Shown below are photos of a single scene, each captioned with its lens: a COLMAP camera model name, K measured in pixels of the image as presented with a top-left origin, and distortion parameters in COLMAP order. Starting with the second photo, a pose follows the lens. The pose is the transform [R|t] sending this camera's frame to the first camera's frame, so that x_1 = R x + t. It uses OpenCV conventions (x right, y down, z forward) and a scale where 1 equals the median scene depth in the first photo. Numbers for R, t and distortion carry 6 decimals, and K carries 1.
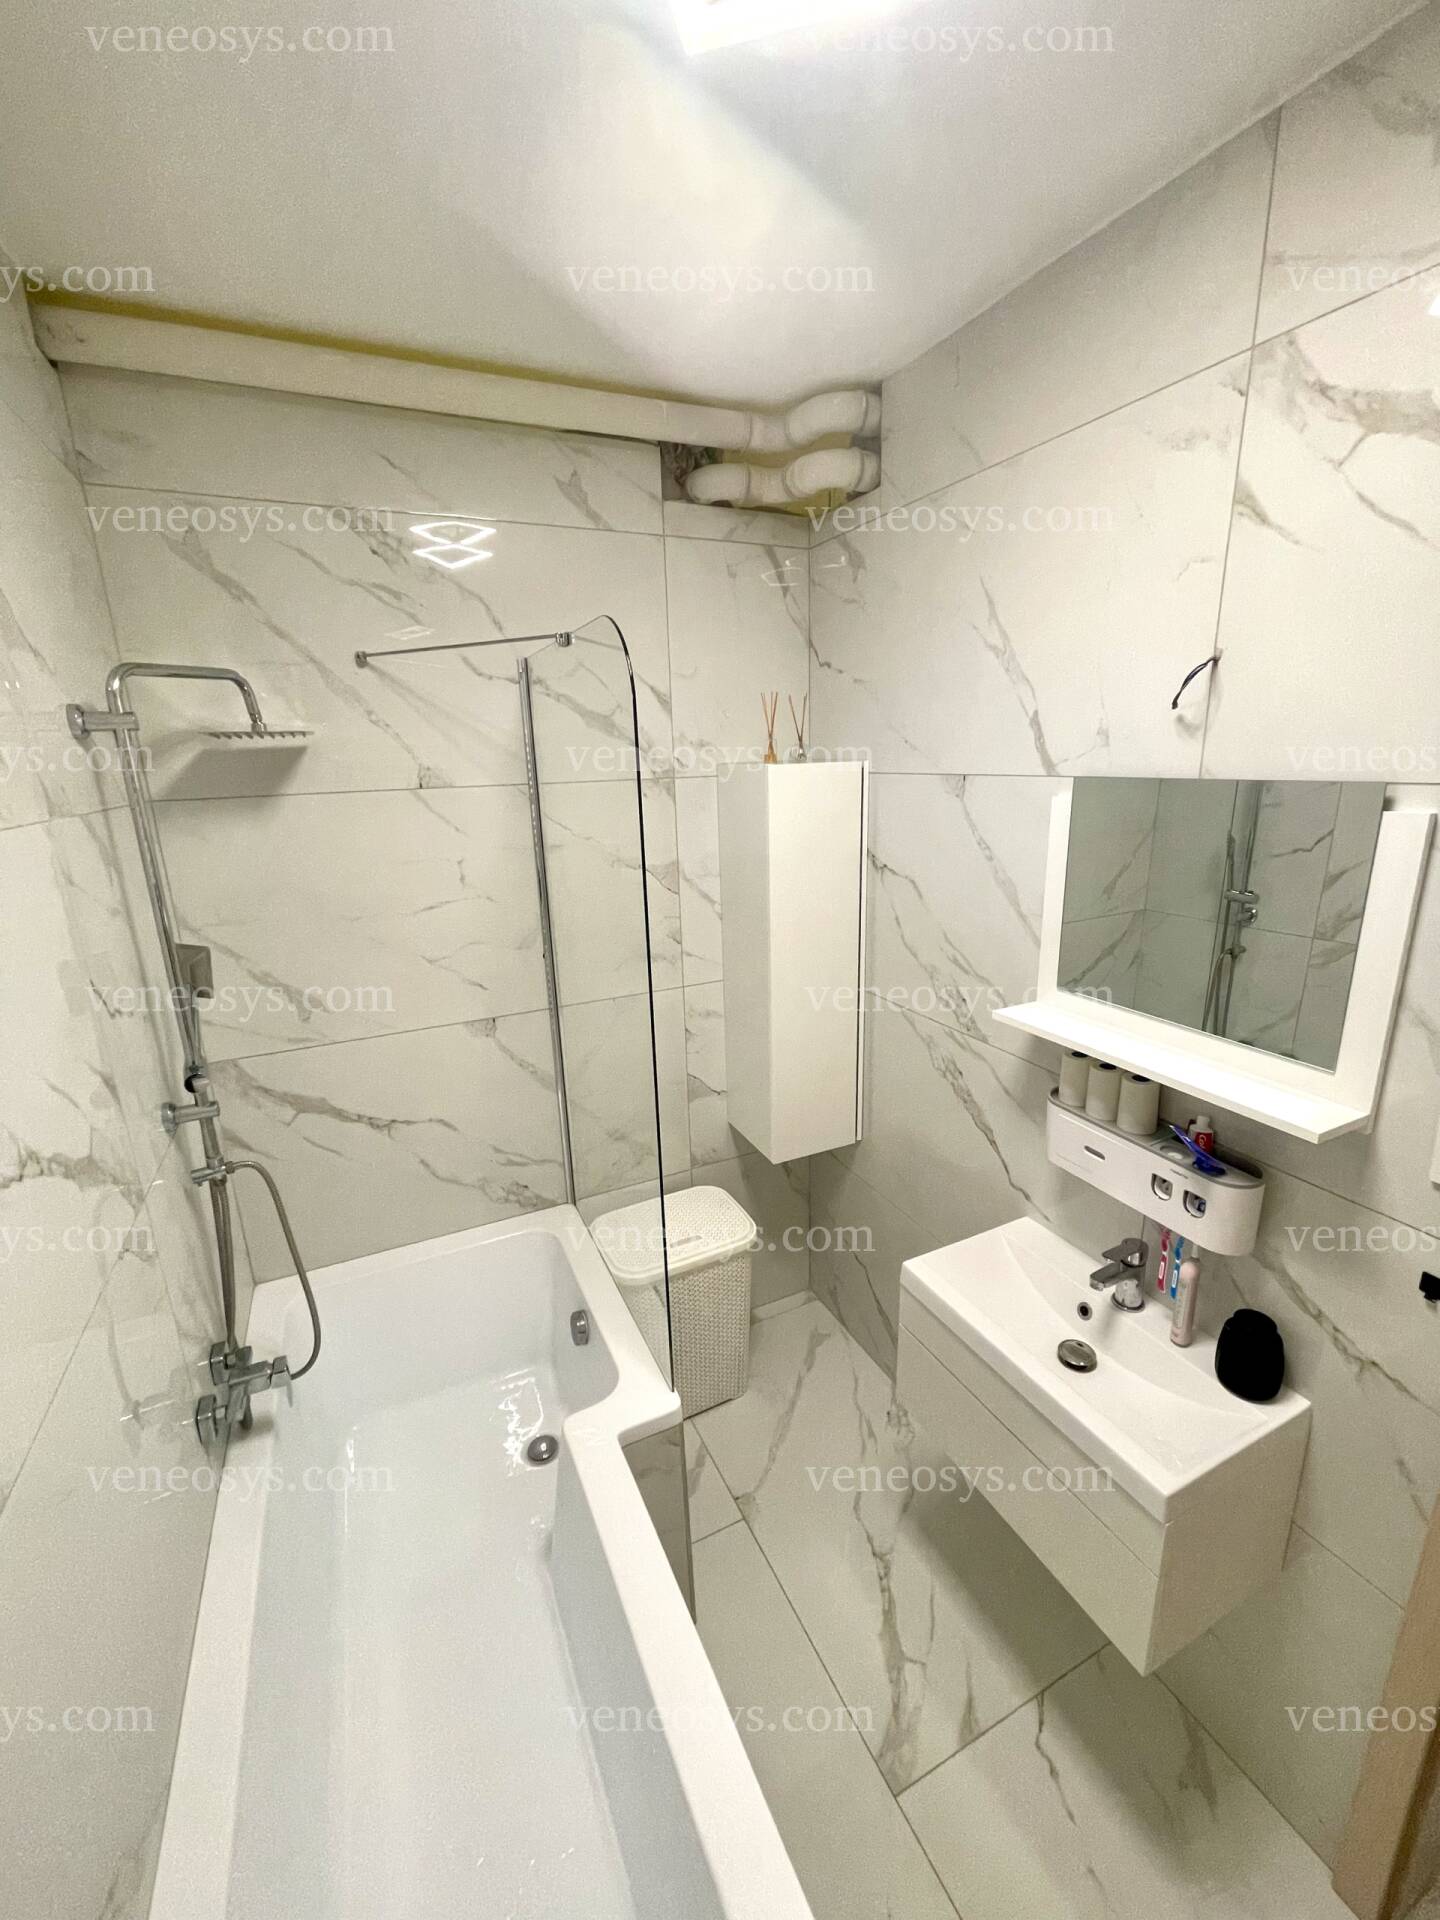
lens RADIAL K [[774.8, 0, 719.9], [0, 774.8, 962.0], [0, 0, 1]] dist [-0.002546, 0.000753]
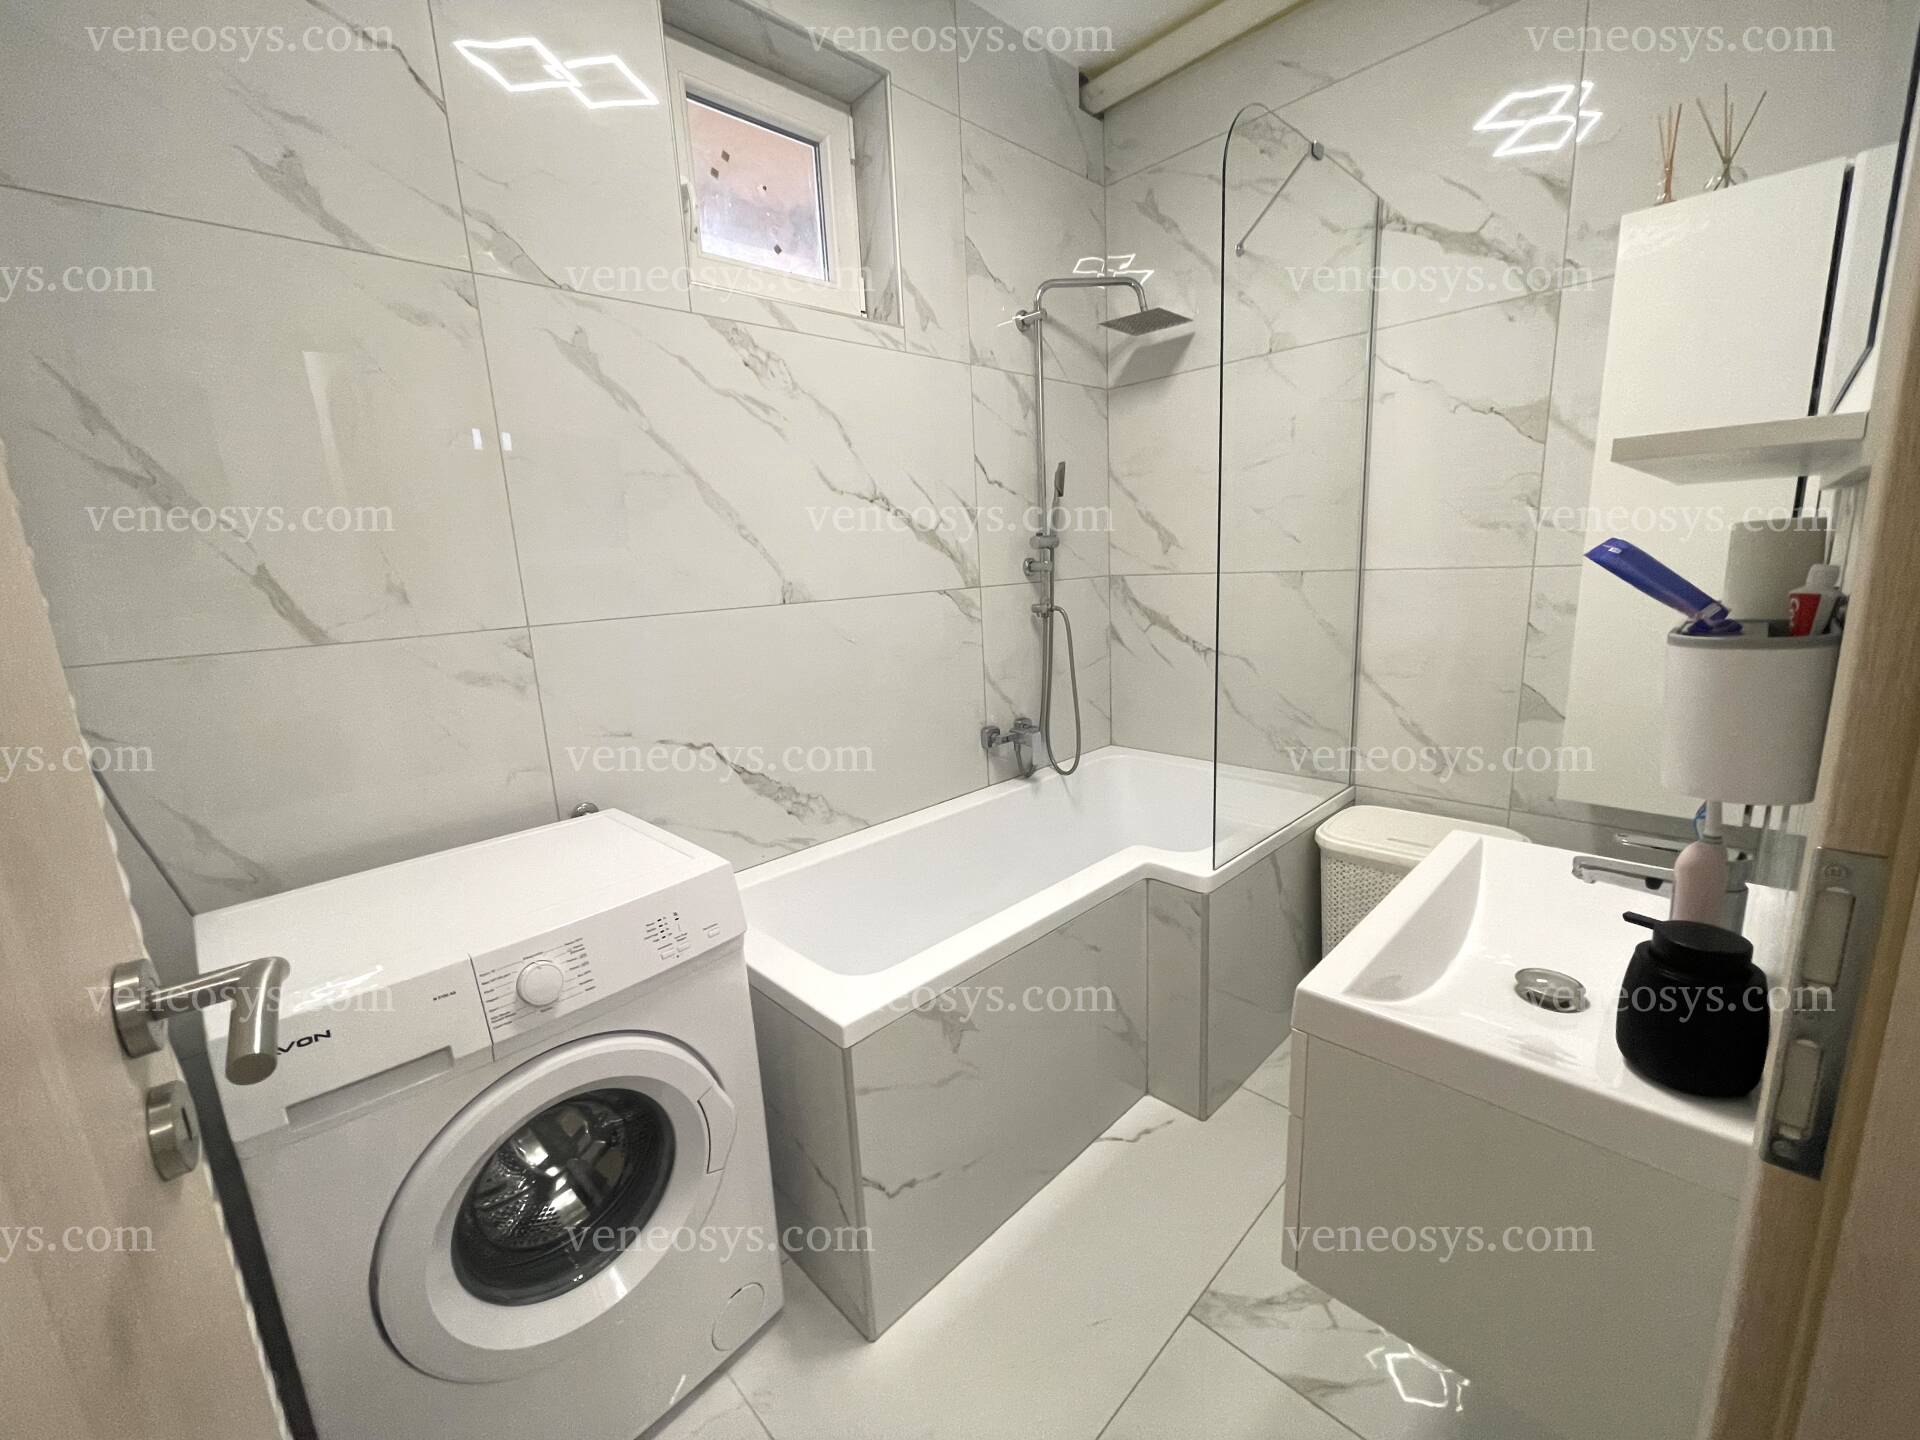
lens RADIAL K [[774.8, 0, 962.1], [0, 774.8, 714.9], [0, 0, 1]] dist [-0.002546, 0.000753]
pose [[0.328103, 0.203156, -0.922538, 0.631449], [-0.207206, 0.968295, 0.139539, 0.229435], [0.921637, 0.145373, 0.359795, 0.231835]]
